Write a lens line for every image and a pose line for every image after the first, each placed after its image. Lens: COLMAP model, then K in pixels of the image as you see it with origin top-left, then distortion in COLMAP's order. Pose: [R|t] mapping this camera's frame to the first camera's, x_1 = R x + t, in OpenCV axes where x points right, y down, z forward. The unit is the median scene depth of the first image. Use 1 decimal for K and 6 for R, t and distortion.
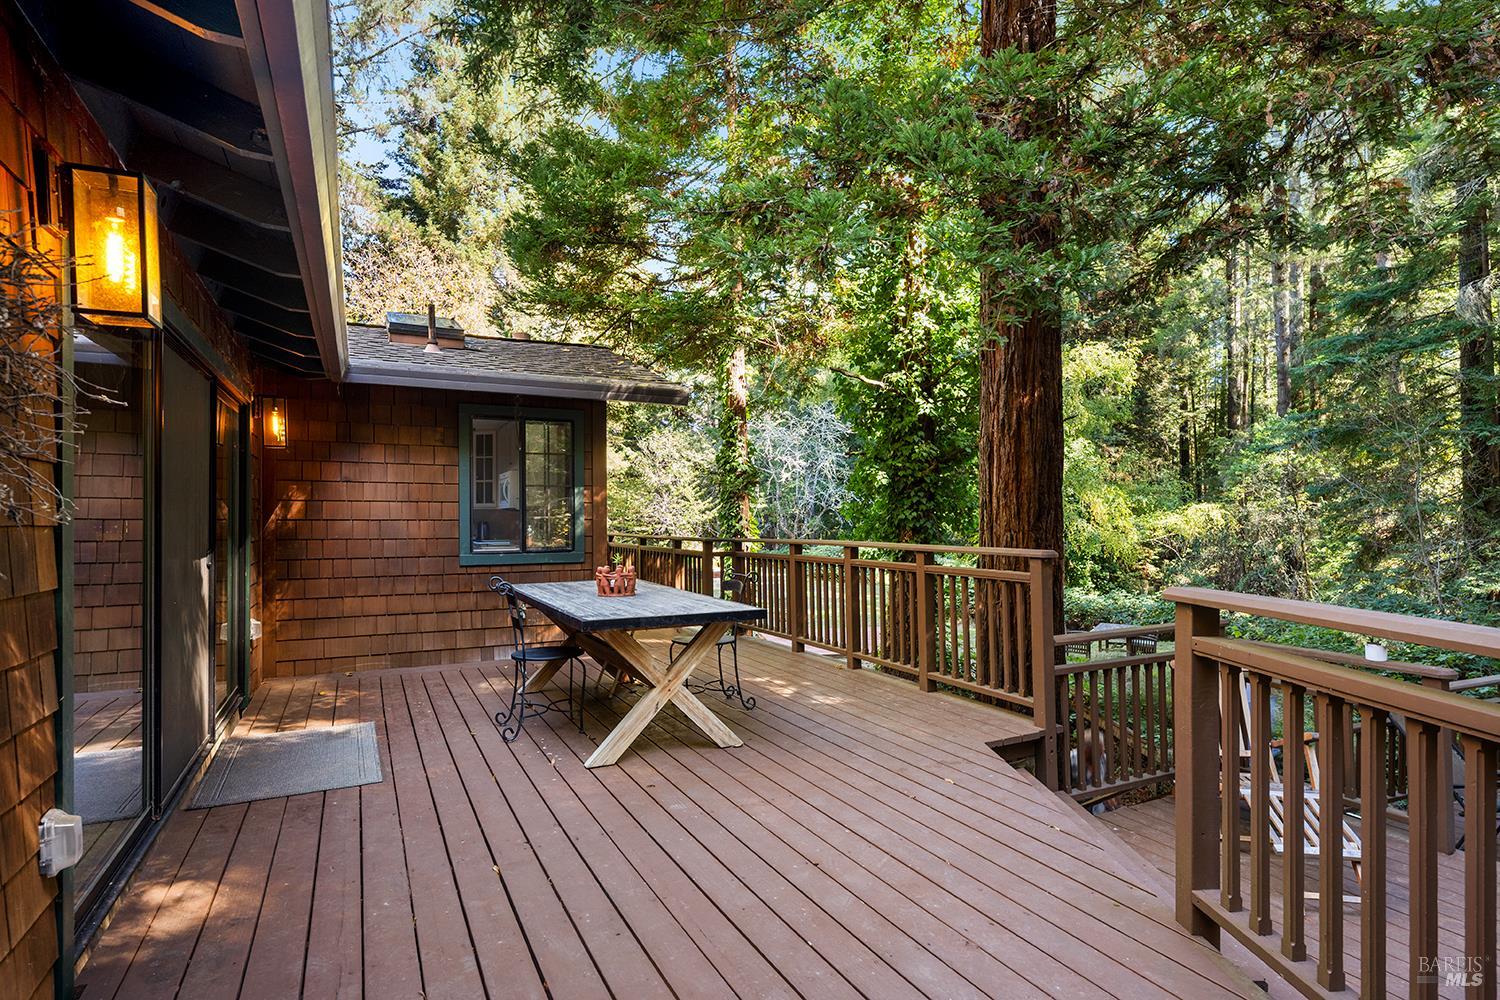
lens RADIAL K [[768.6, 0, 751.3], [0, 768.6, 526.1], [0, 0, 1]] dist [0.001761, 0.000317]
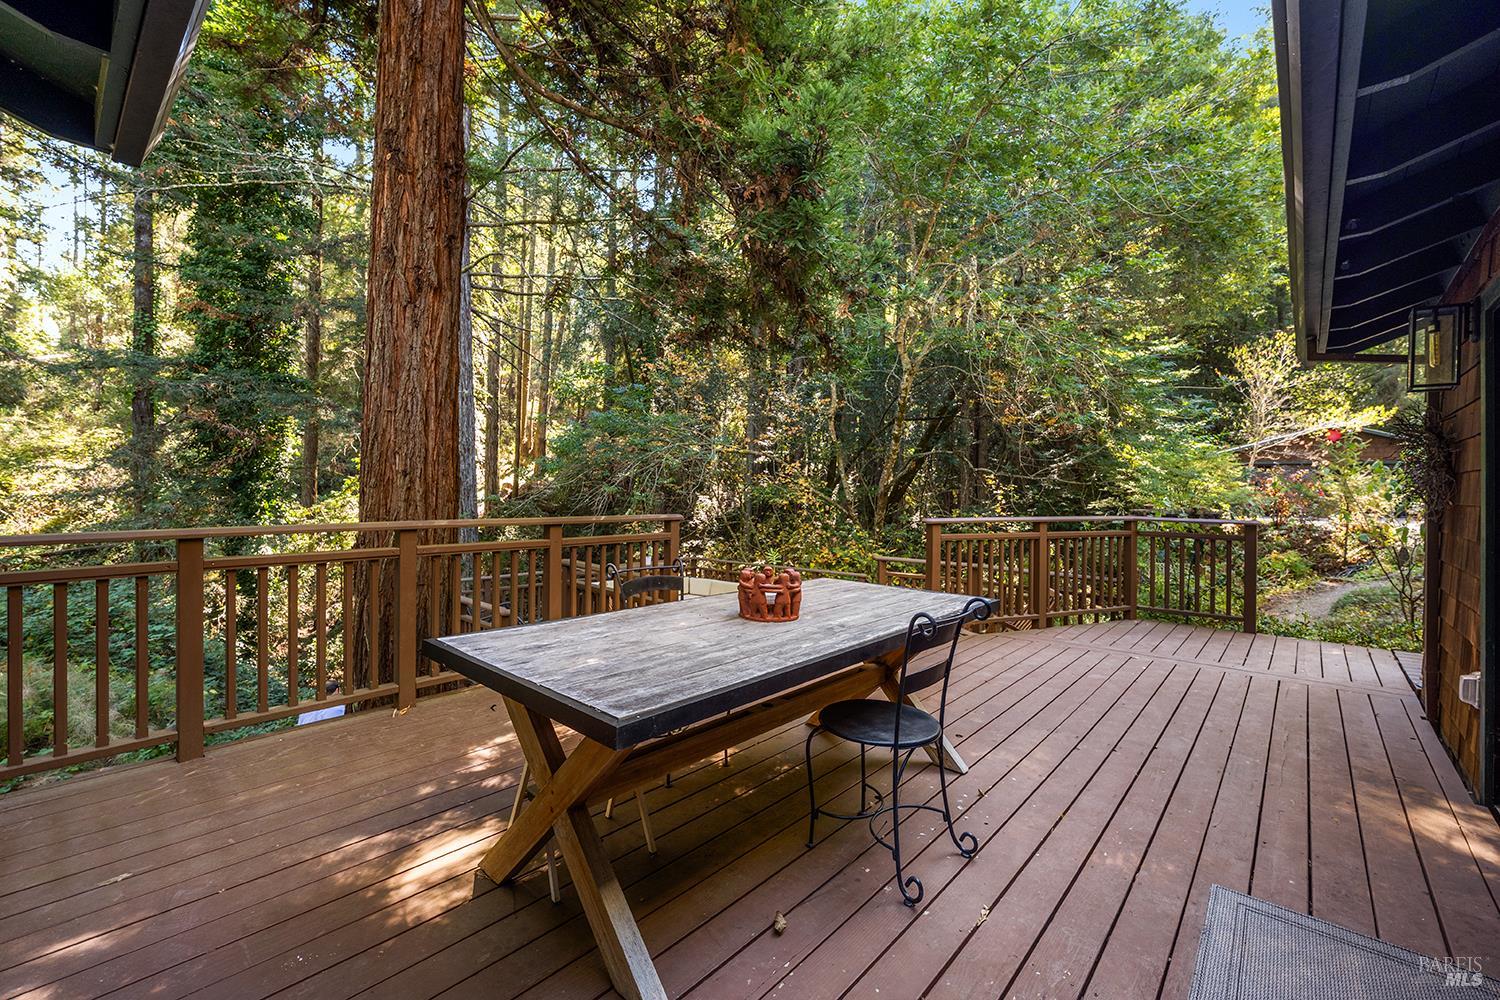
lens RADIAL K [[616.5, 0, 750.0], [0, 616.5, 500.0], [0, 0, 1]] dist [0.008399, -0.000202]
pose [[-0.359143, -0.017440, 0.933120, -1.008206], [-0.002024, 0.999838, 0.017908, -0.026414], [-0.933280, 0.004543, -0.359120, 1.893007]]
